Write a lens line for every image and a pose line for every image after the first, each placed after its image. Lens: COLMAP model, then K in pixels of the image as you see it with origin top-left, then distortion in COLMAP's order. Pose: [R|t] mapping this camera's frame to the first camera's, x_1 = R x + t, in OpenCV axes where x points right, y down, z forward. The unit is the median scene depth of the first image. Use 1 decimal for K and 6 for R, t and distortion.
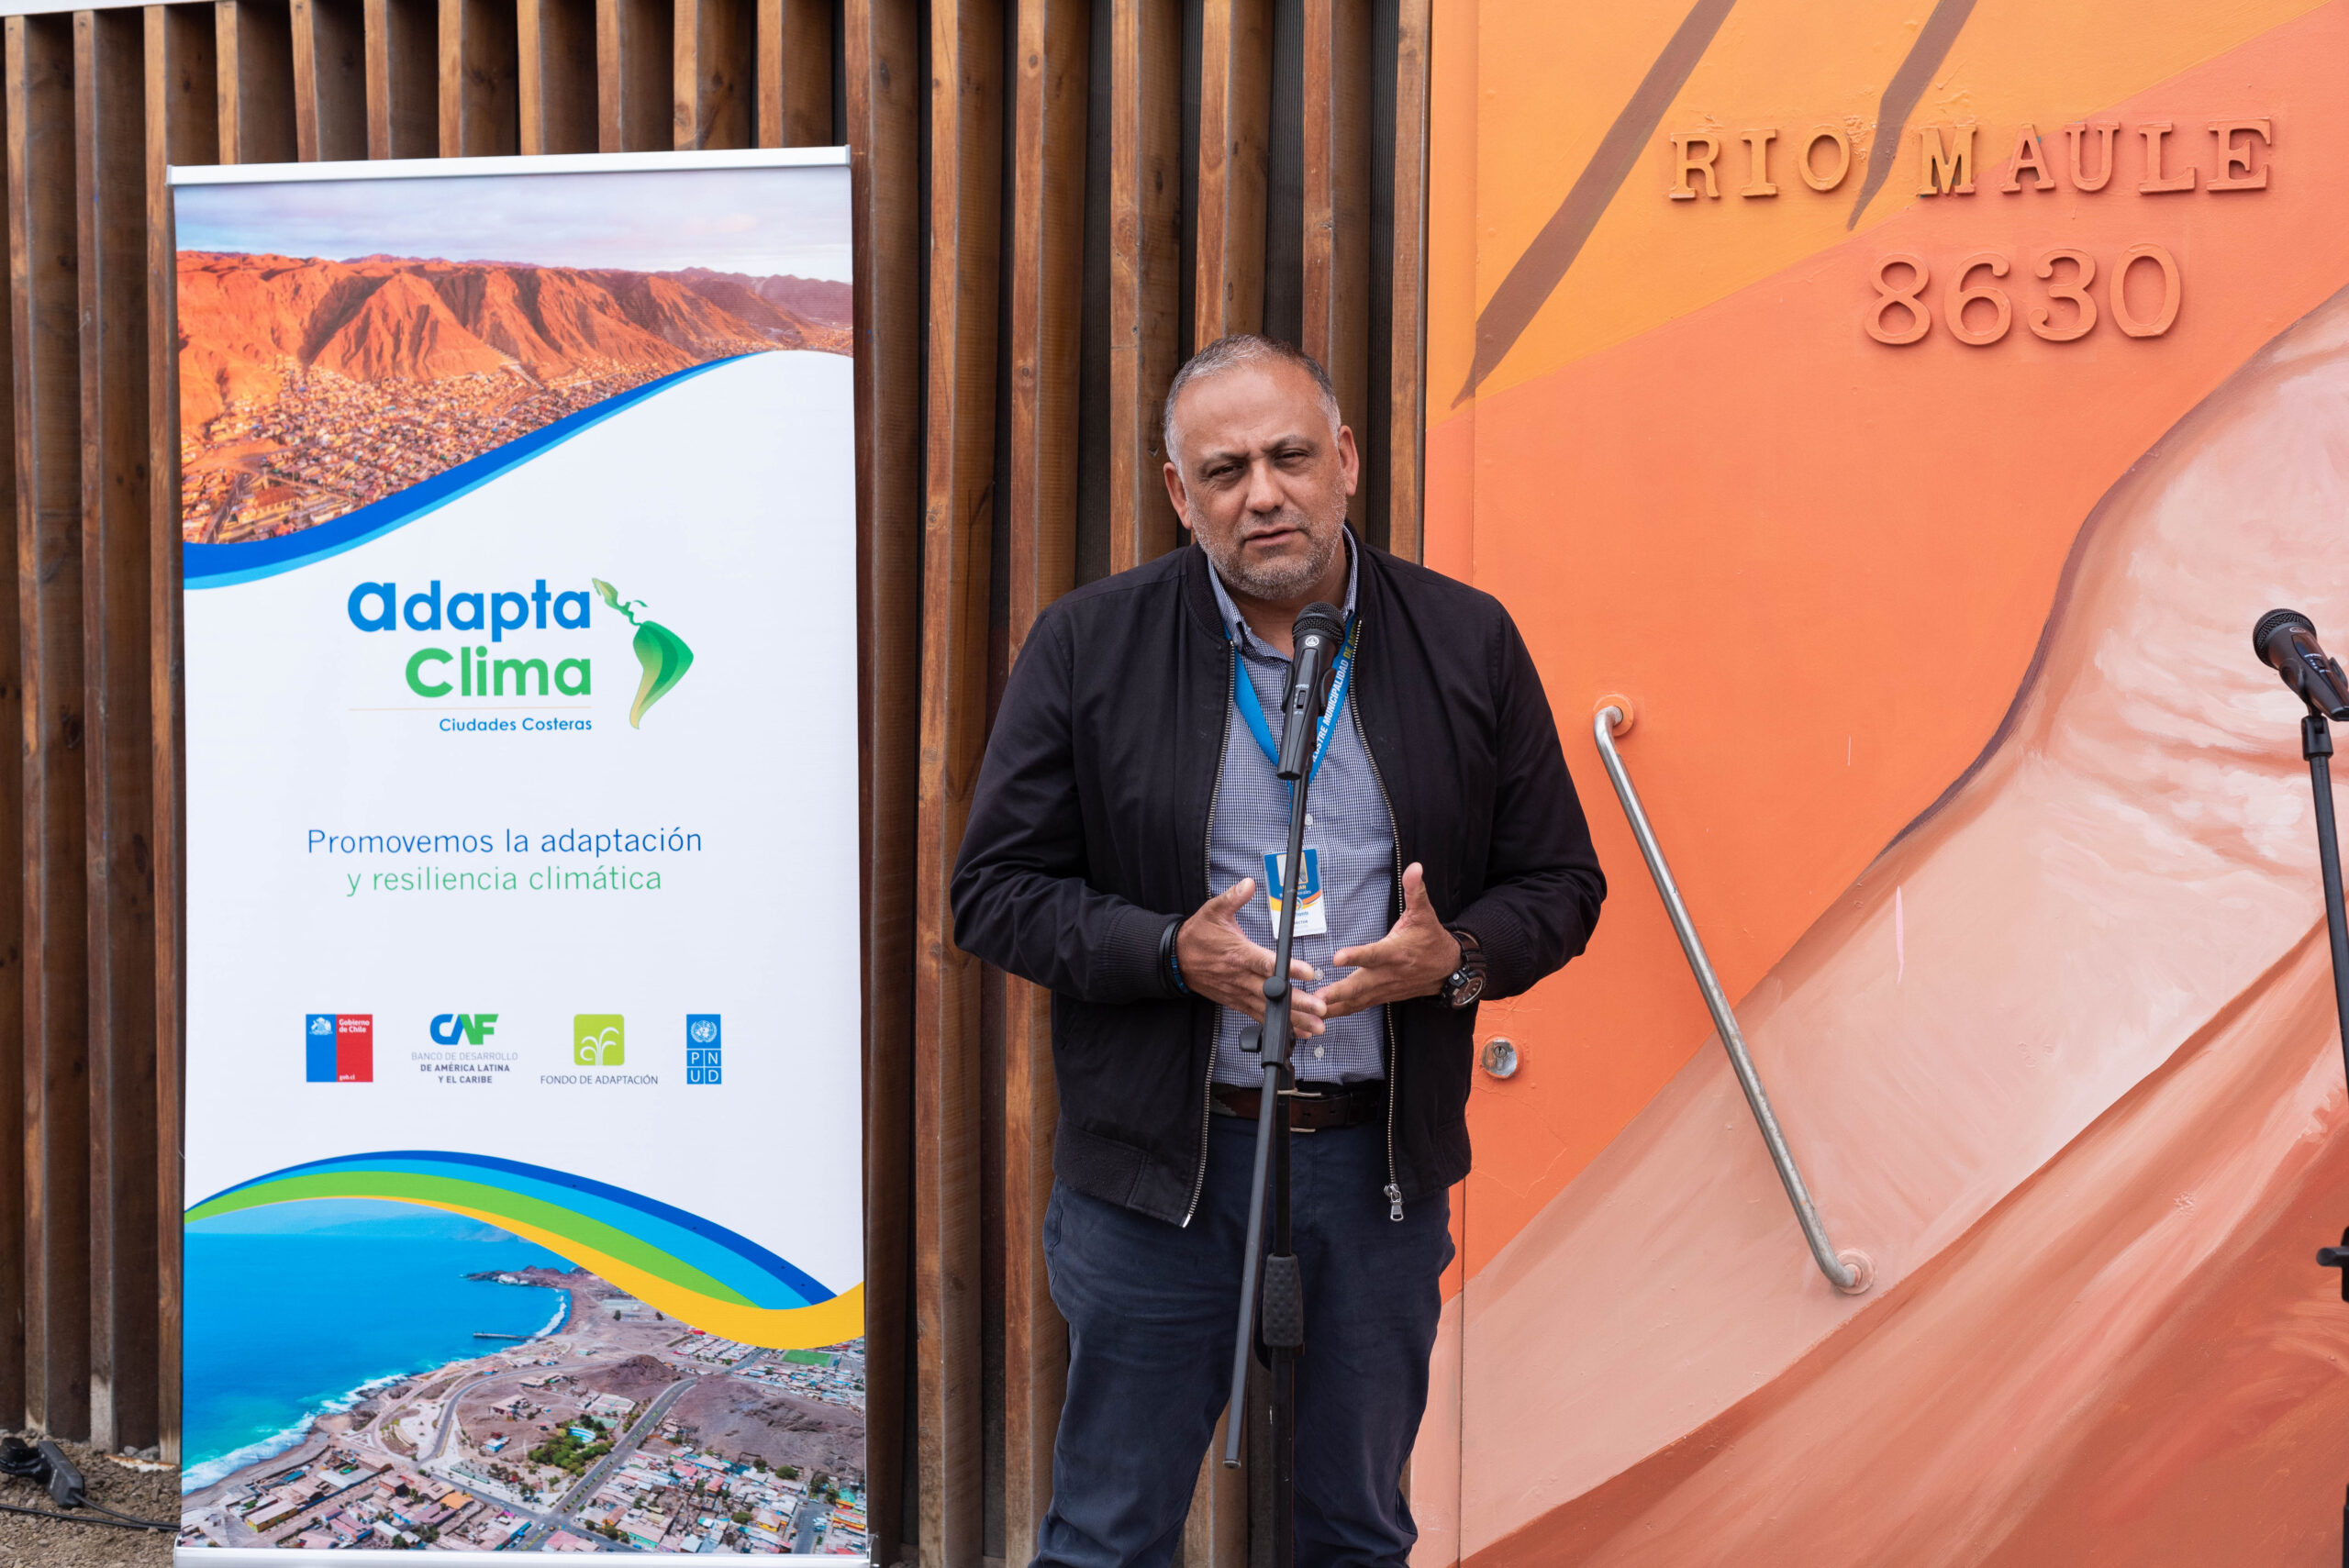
lens RADIAL K [[3257.2, 0, 1176.6], [0, 3257.2, 801.0], [0, 0, 1]] dist [0.015734, 0.000000]
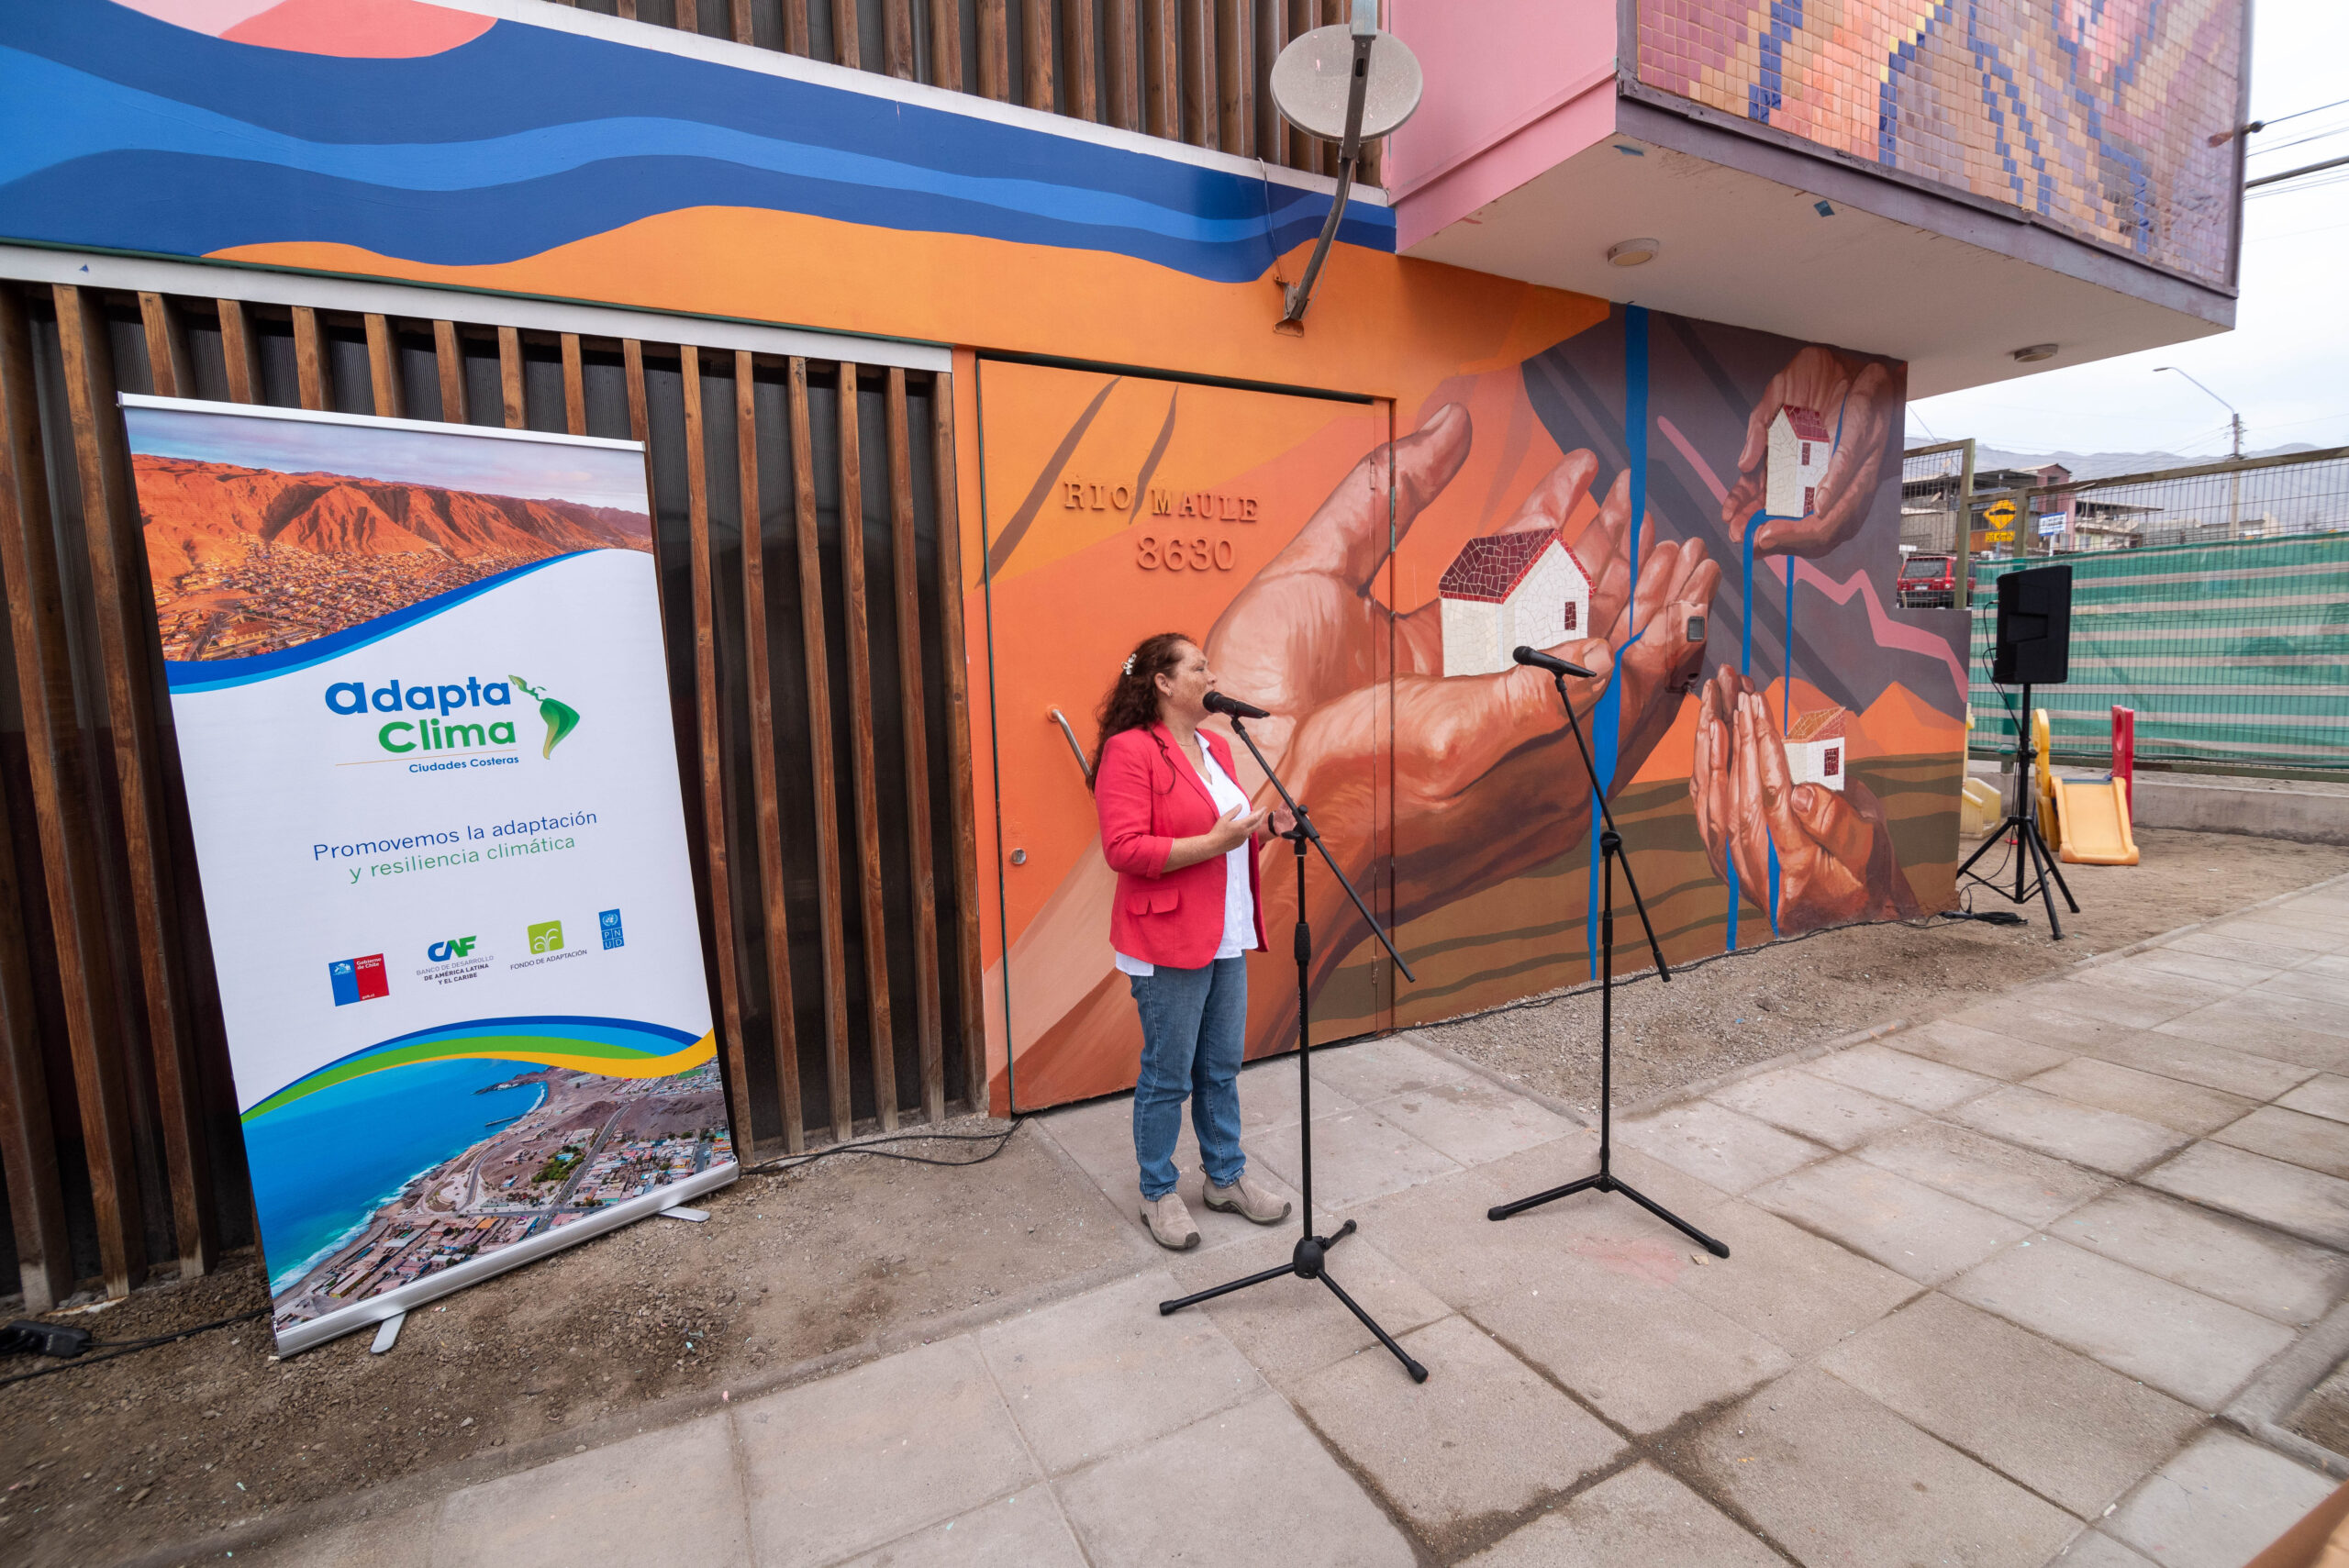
lens RADIAL K [[1049.8, 0, 1180.5], [0, 1049.8, 784.3], [0, 0, 1]] dist [-0.011571, -0.001630]
pose [[0.617616, -0.111157, 0.778585, -0.395057], [0.090005, 0.993448, 0.070435, -0.017749], [-0.781312, 0.026575, 0.623574, 0.376449]]
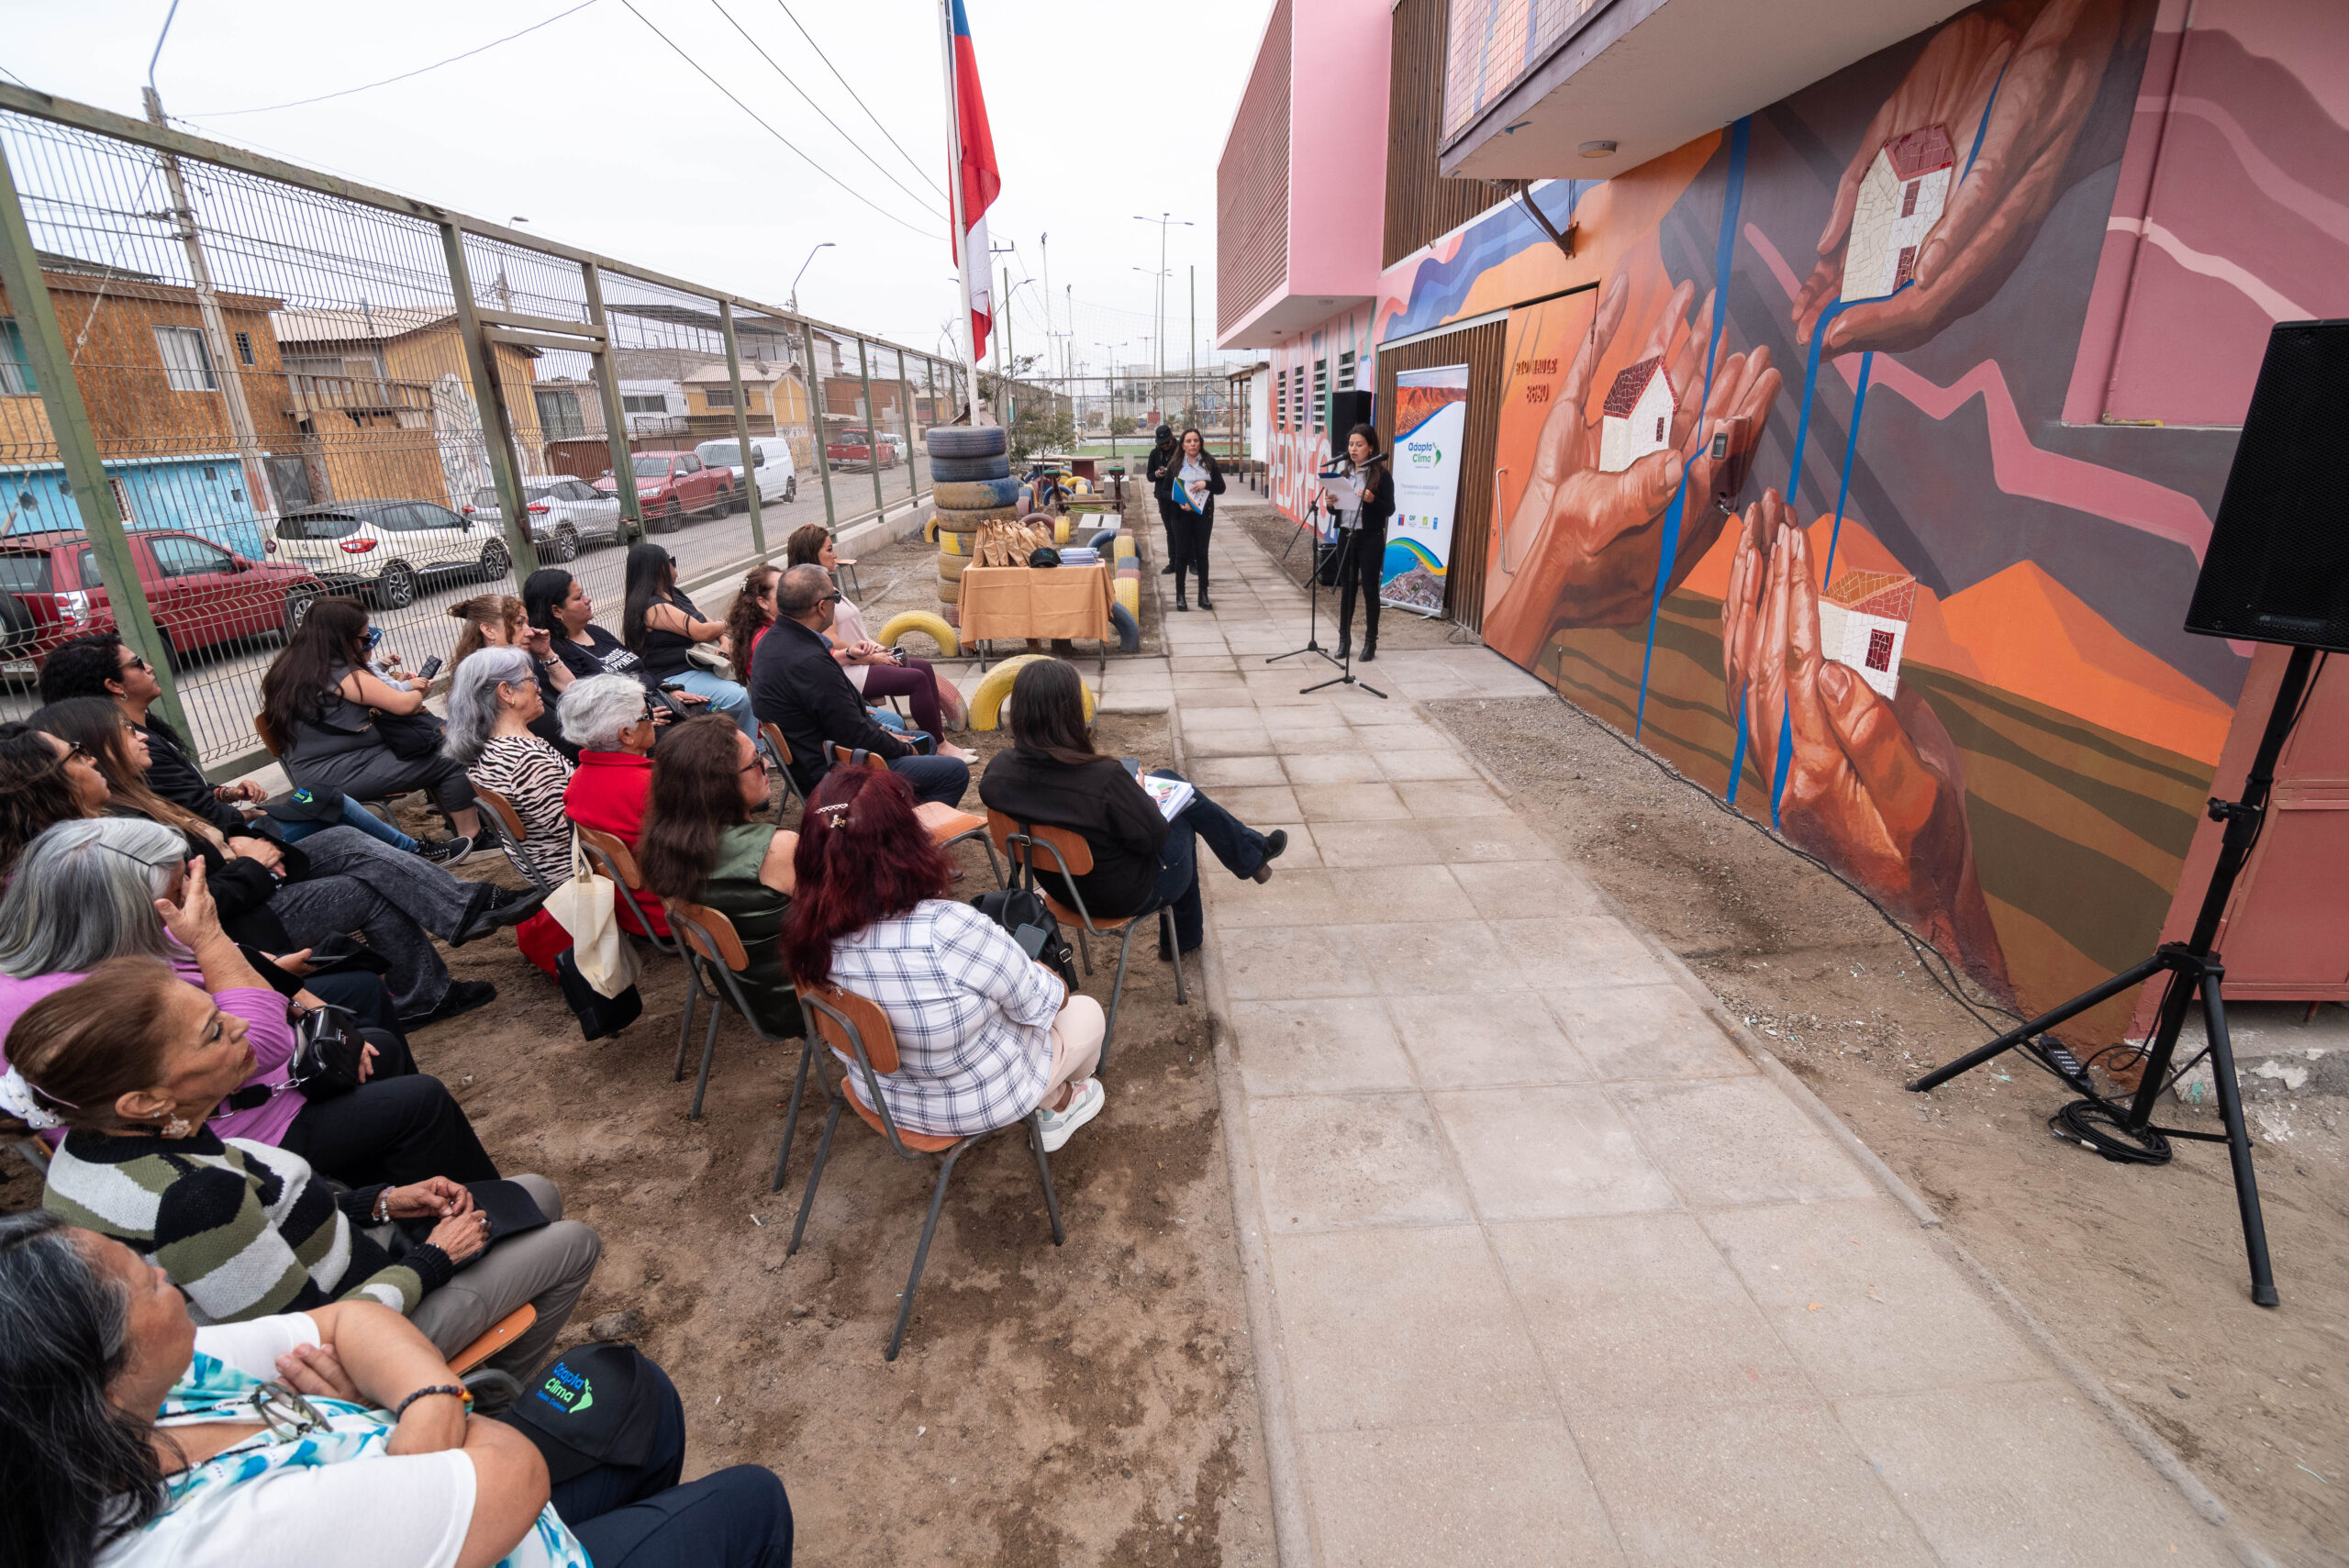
lens RADIAL K [[1049.8, 0, 1178.3], [0, 1049.8, 779.7], [0, 0, 1]] dist [-0.011571, -0.001630]
pose [[0.447202, 0.280109, -0.849441, 1.421722], [-0.049568, 0.955999, 0.289151, -0.008582], [0.893058, -0.087204, 0.441410, -0.324994]]
